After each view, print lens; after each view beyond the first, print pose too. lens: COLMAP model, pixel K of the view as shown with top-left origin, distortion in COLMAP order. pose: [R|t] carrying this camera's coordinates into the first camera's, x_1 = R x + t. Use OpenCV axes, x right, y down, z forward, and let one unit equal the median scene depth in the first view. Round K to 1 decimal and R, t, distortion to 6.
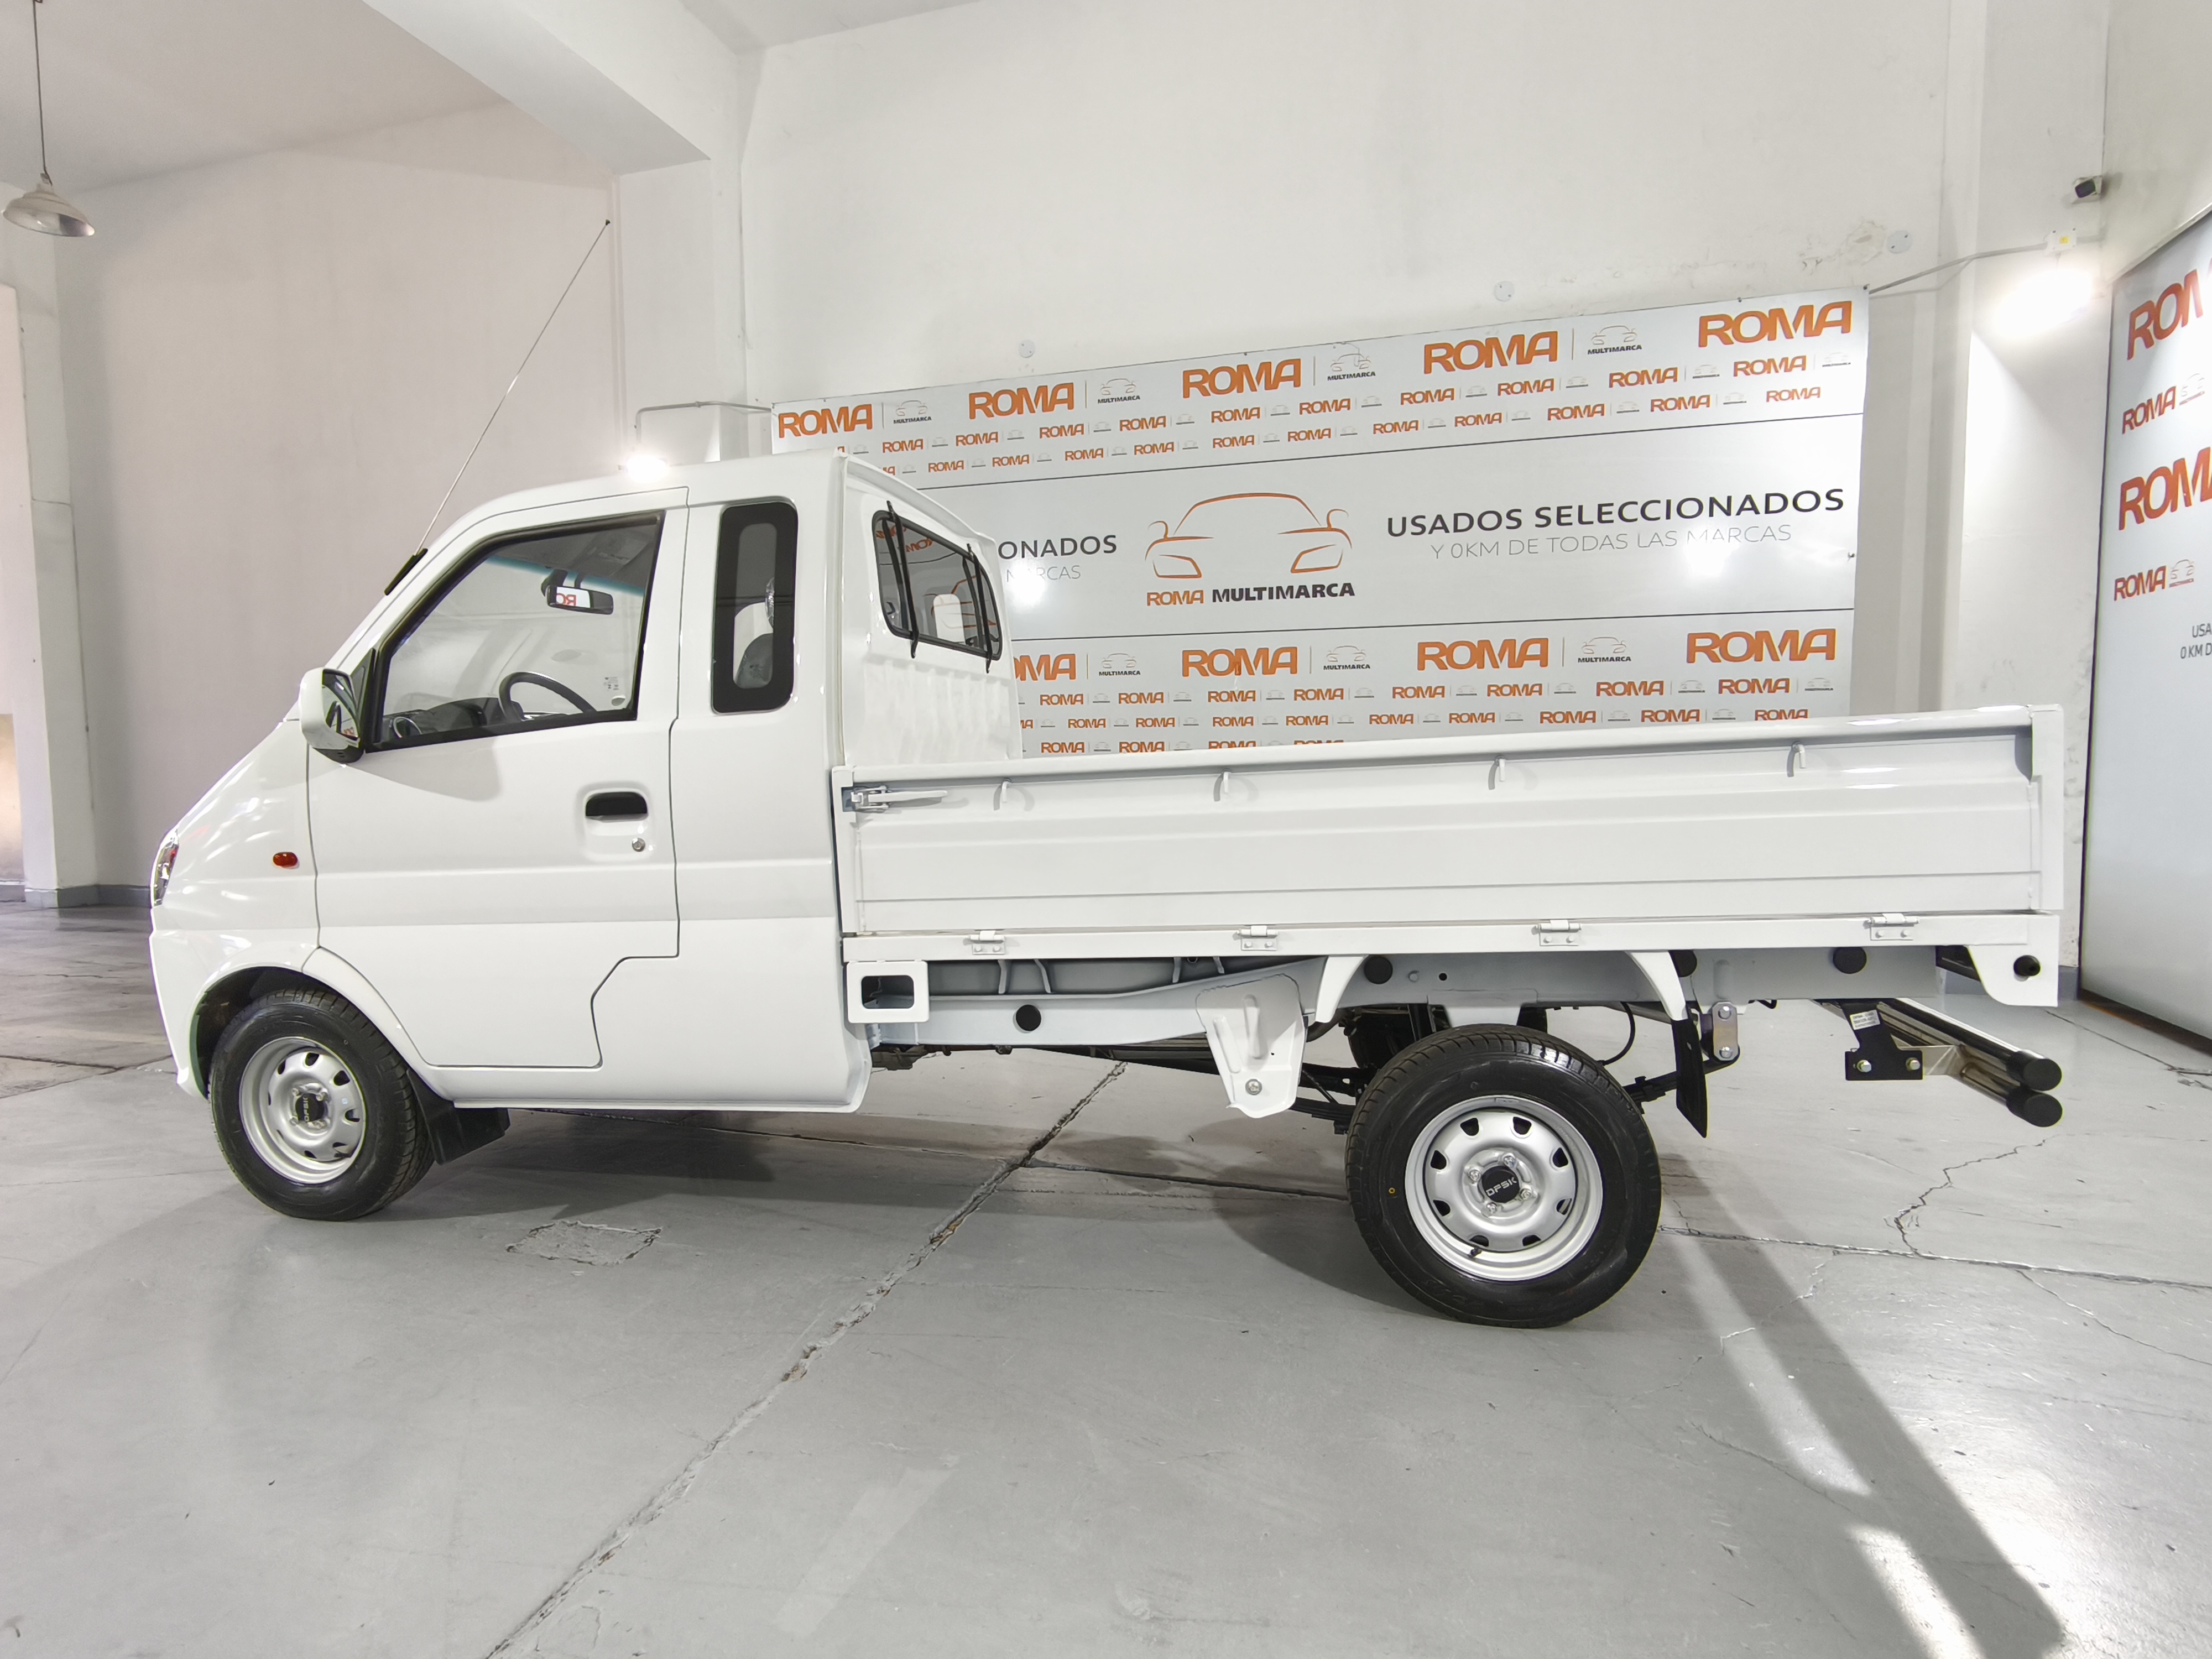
lens RADIAL K [[1169.0, 0, 1109.0], [0, 1169.0, 832.2], [0, 0, 1]] dist [0.000754, -0.002021]
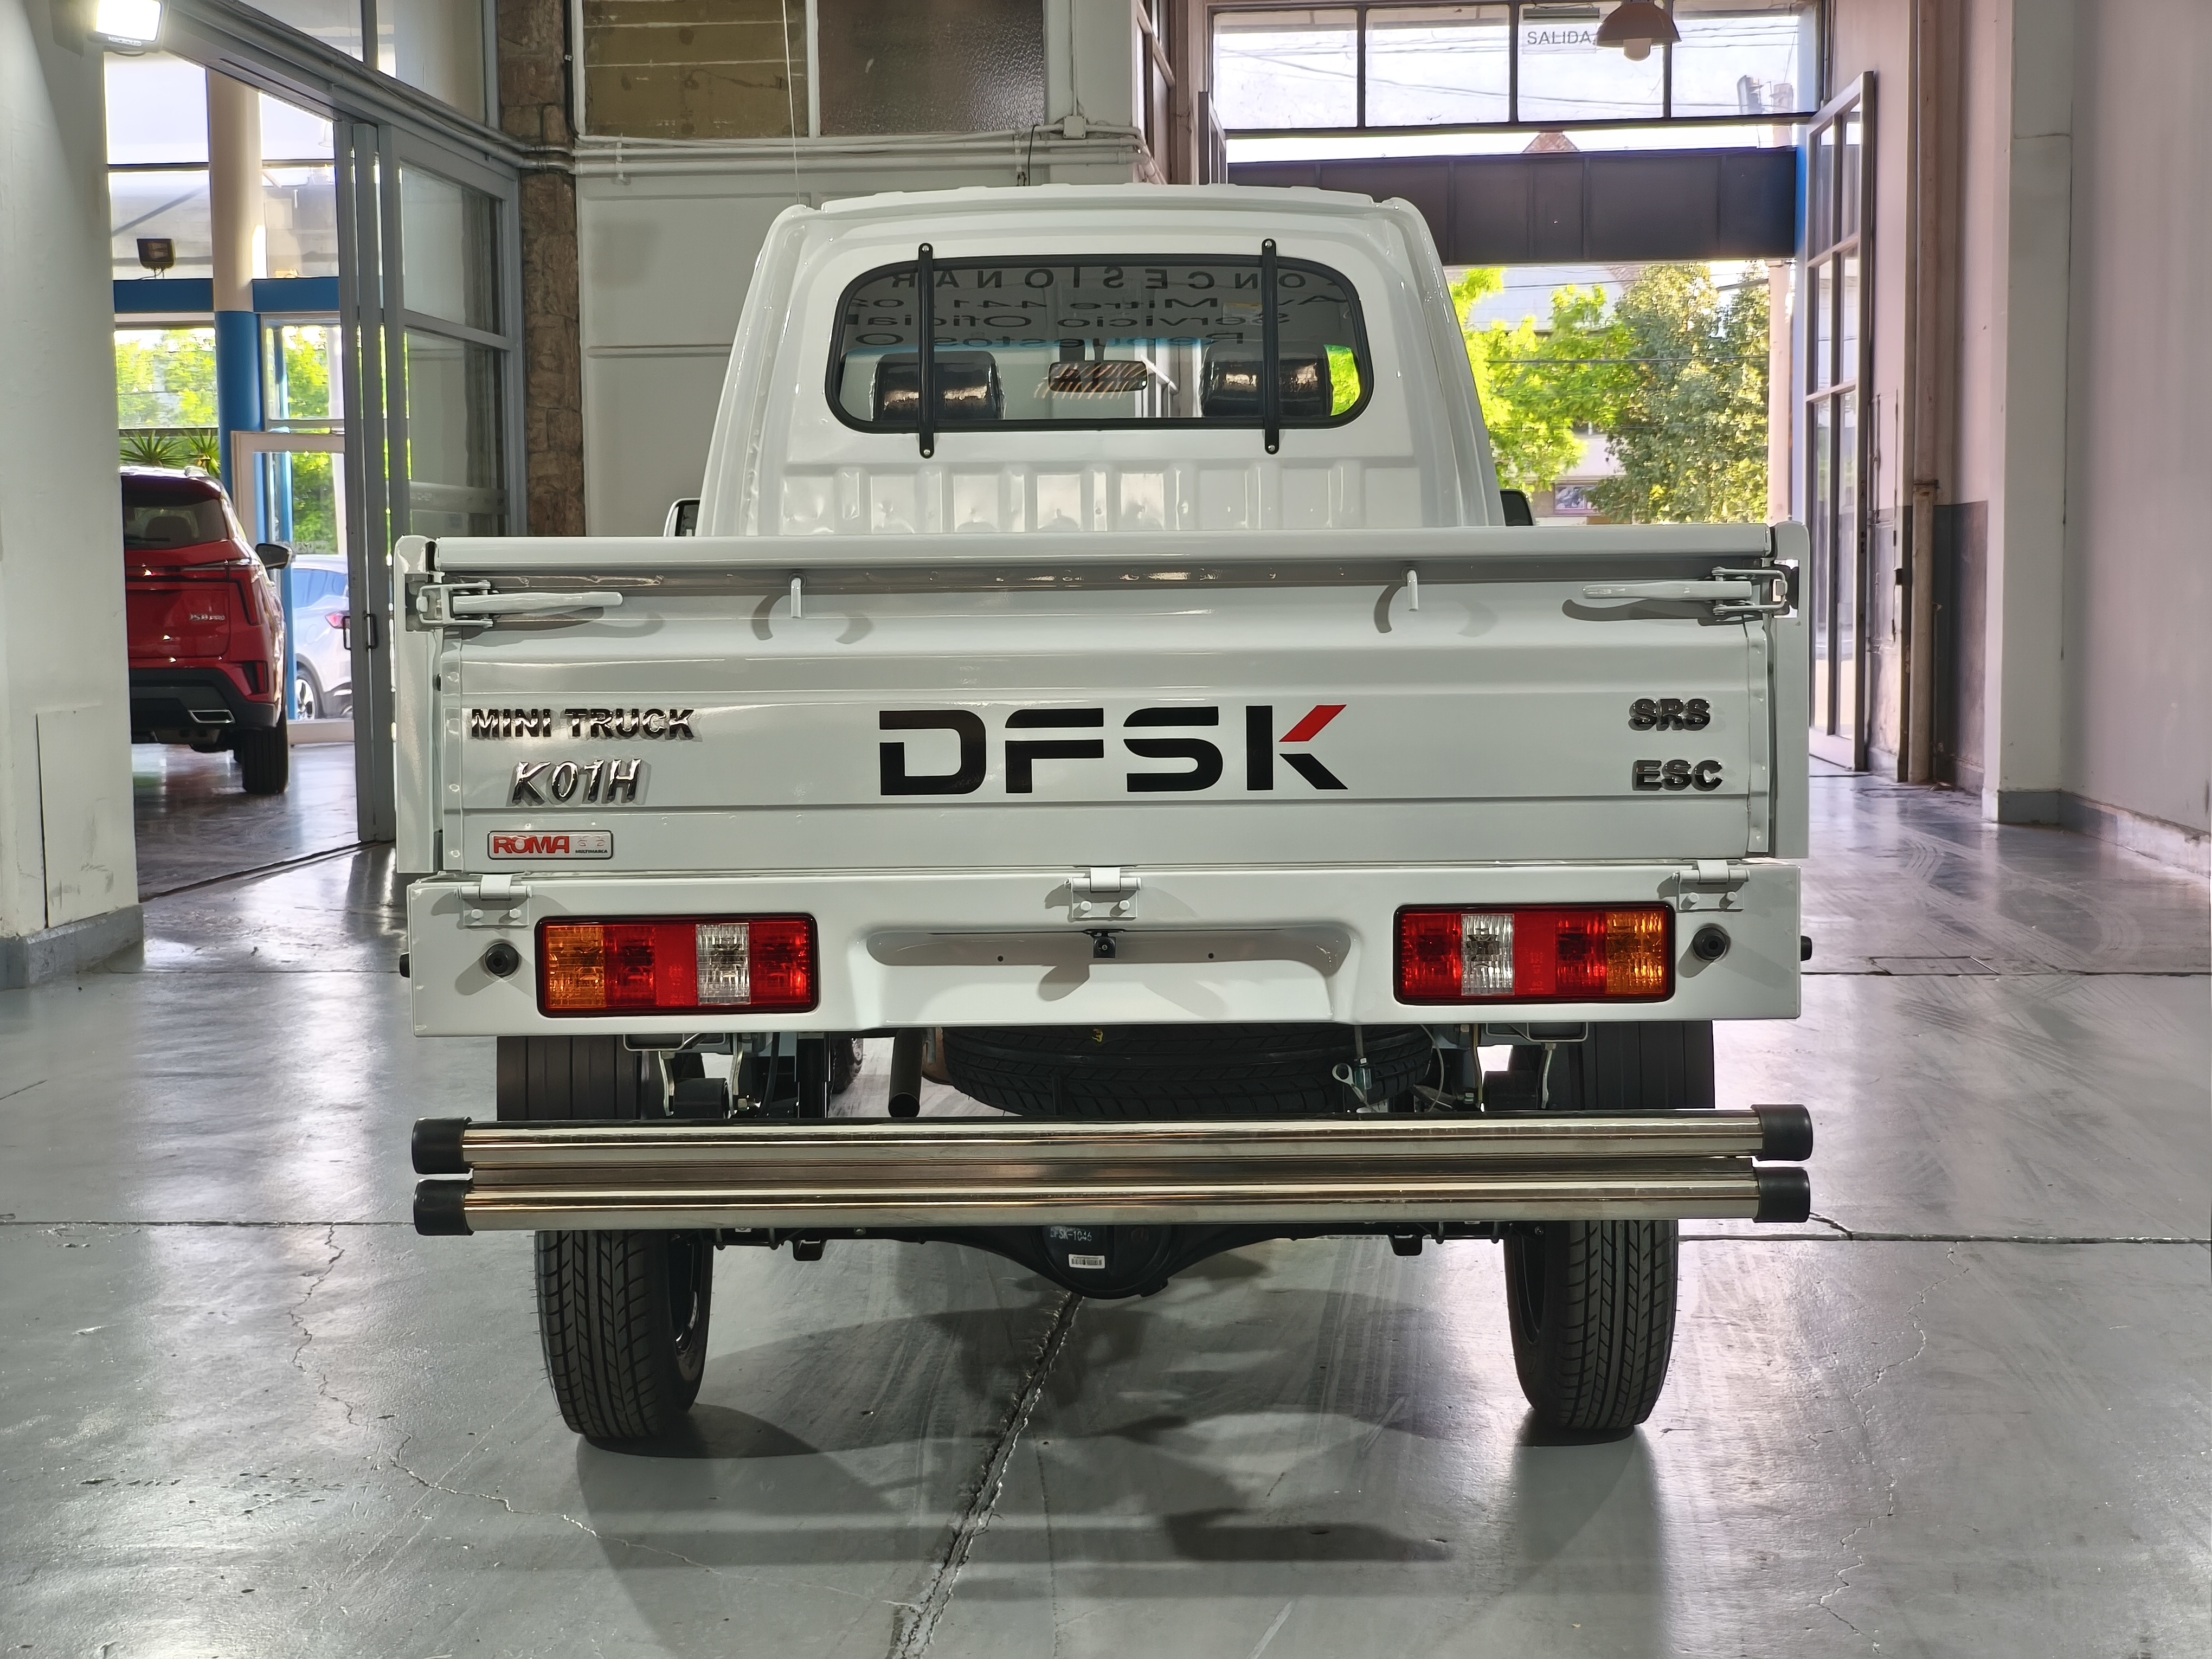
lens RADIAL K [[3064.4, 0, 1102.2], [0, 3064.4, 818.8], [0, 0, 1]] dist [0.029925, 0.000000]
pose [[0.203830, 0.082252, -0.975545, 0.790777], [-0.060686, 0.995610, 0.071264, -0.031942], [0.977124, 0.044677, 0.207927, 0.336977]]
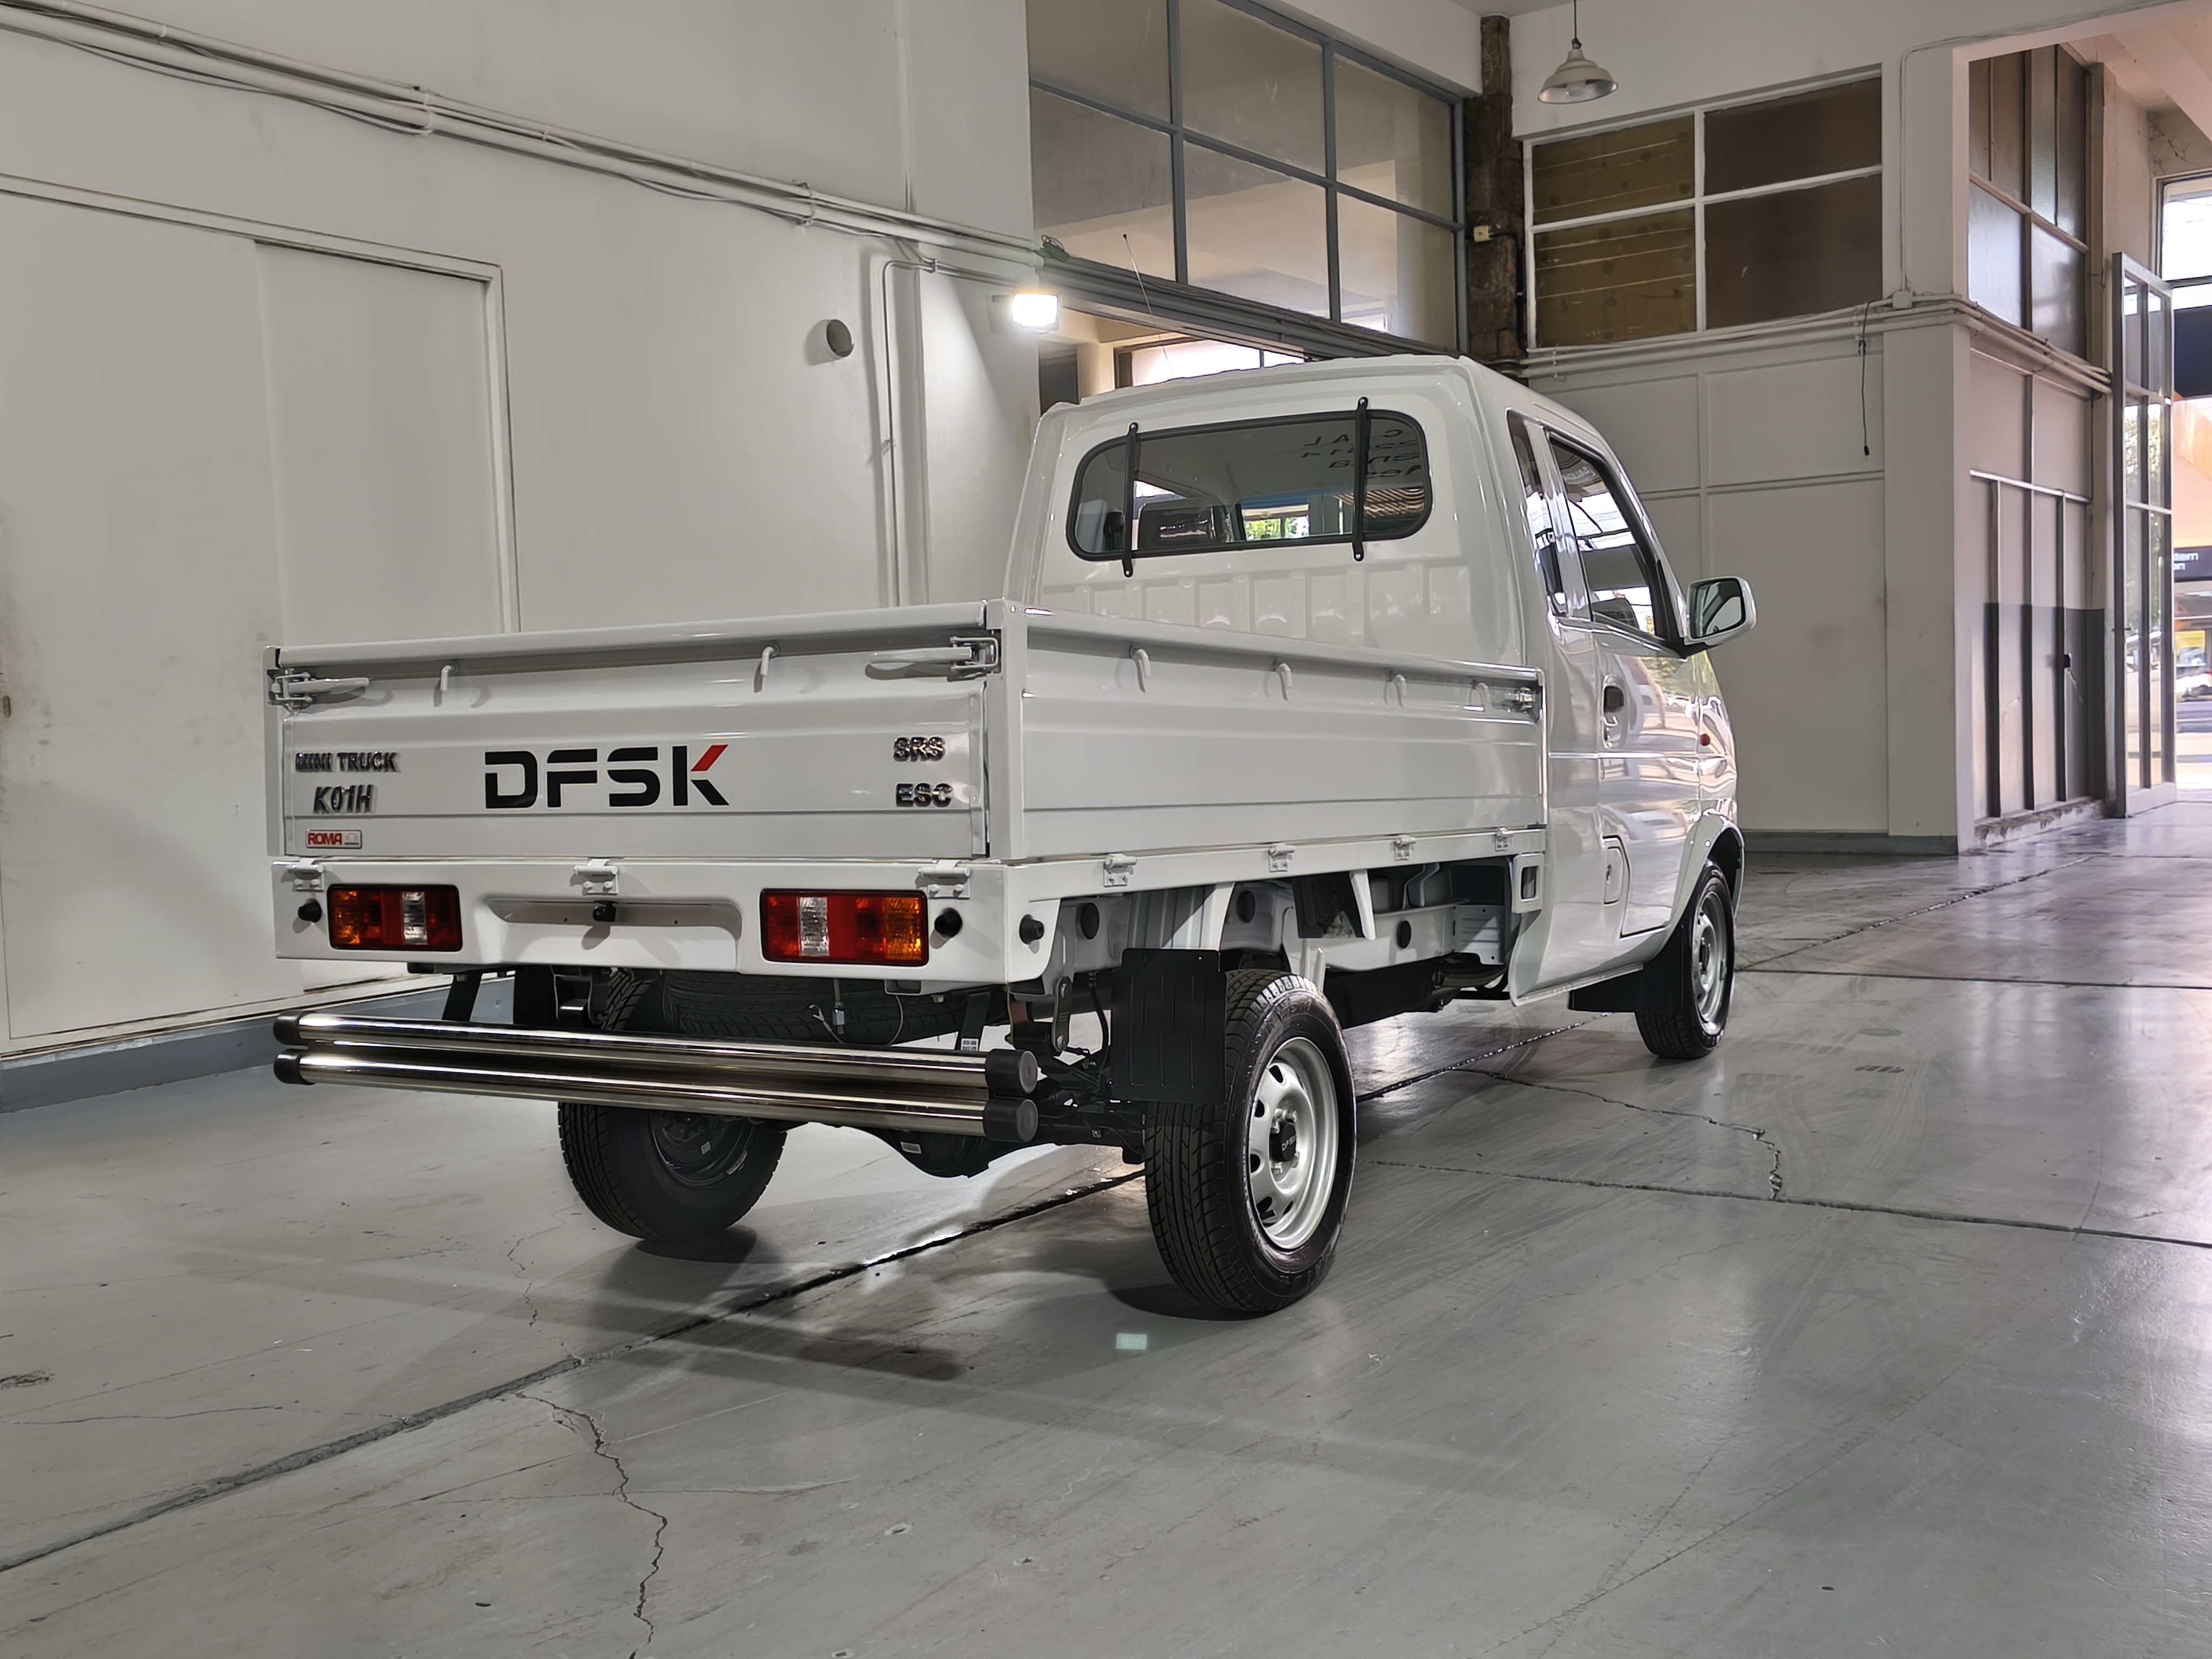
lens RADIAL K [[2198.7, 0, 1091.8], [0, 2198.7, 828.2], [0, 0, 1]] dist [0.052488, 0.000000]
pose [[-0.314373, 0.072272, -0.946544, 0.758866], [-0.029528, 0.995871, 0.085845, -0.044201], [0.948840, 0.054937, -0.310941, 0.728007]]
